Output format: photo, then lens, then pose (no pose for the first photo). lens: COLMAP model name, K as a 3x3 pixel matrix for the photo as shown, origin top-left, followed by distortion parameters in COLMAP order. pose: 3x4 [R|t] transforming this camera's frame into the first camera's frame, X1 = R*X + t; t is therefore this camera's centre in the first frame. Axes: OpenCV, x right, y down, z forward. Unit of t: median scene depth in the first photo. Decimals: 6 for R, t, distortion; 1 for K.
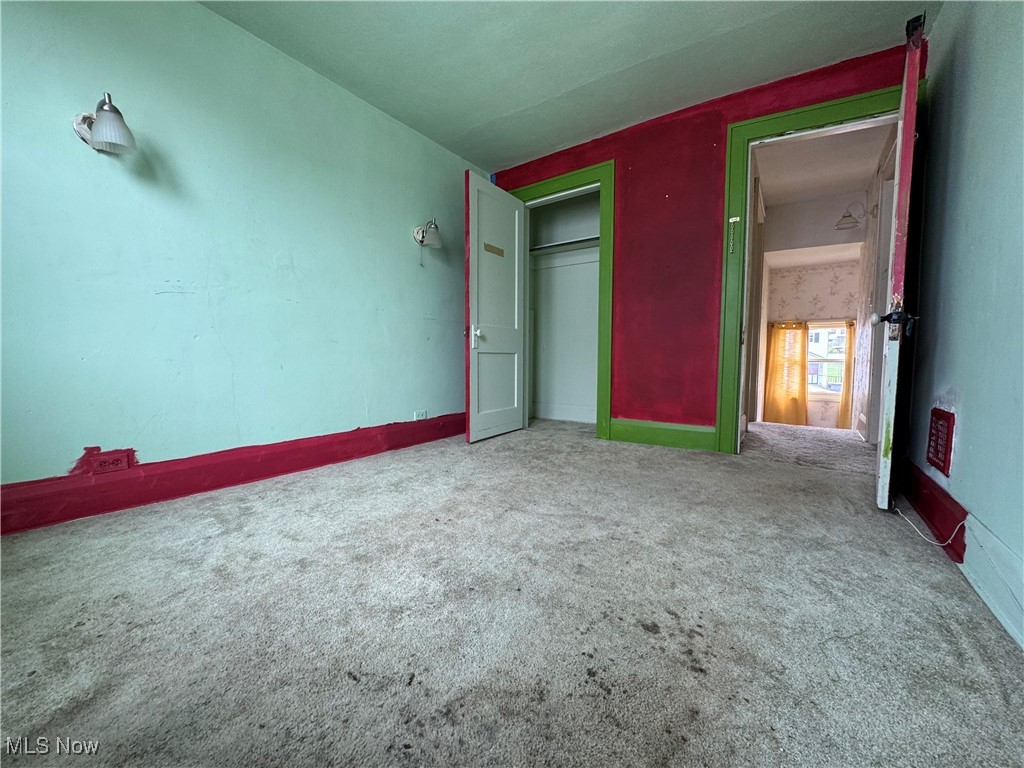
lens RADIAL K [[410.9, 0, 509.9], [0, 410.9, 387.1], [0, 0, 1]] dist [-0.001634, -0.000552]
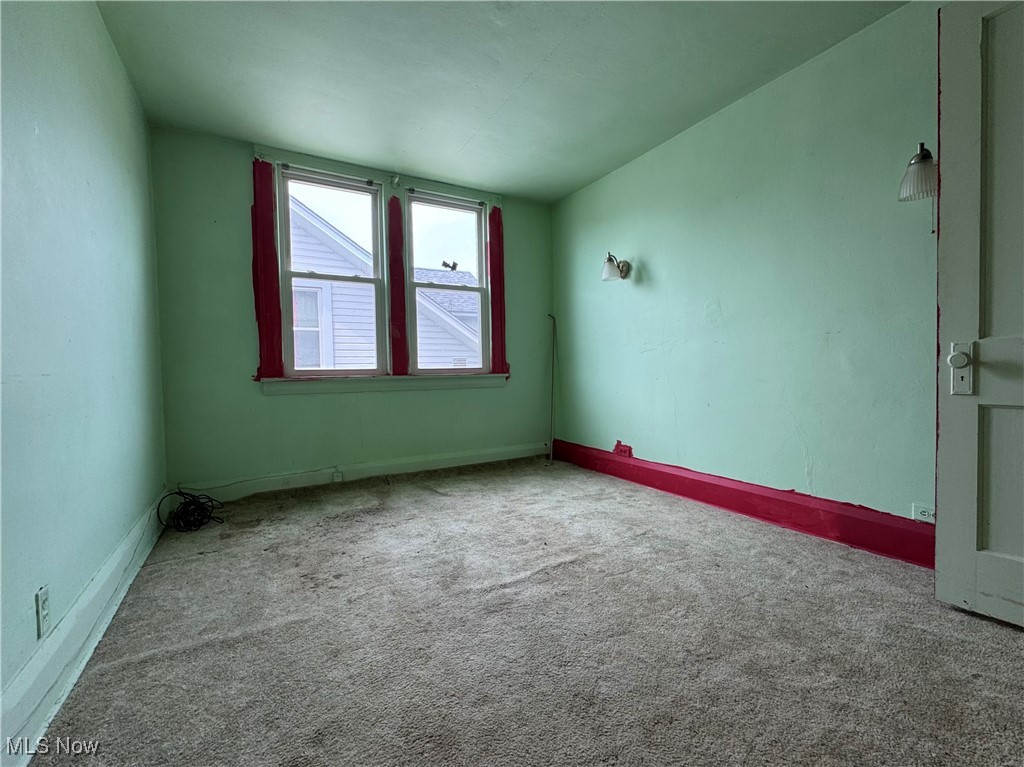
lens RADIAL K [[433.3, 0, 510.2], [0, 433.3, 382.5], [0, 0, 1]] dist [-0.004134, -0.000442]
pose [[-0.419053, 0.028296, -0.907521, 0.950078], [-0.049158, 0.997341, 0.053795, -0.194516], [0.906630, 0.067154, -0.416547, 1.350418]]
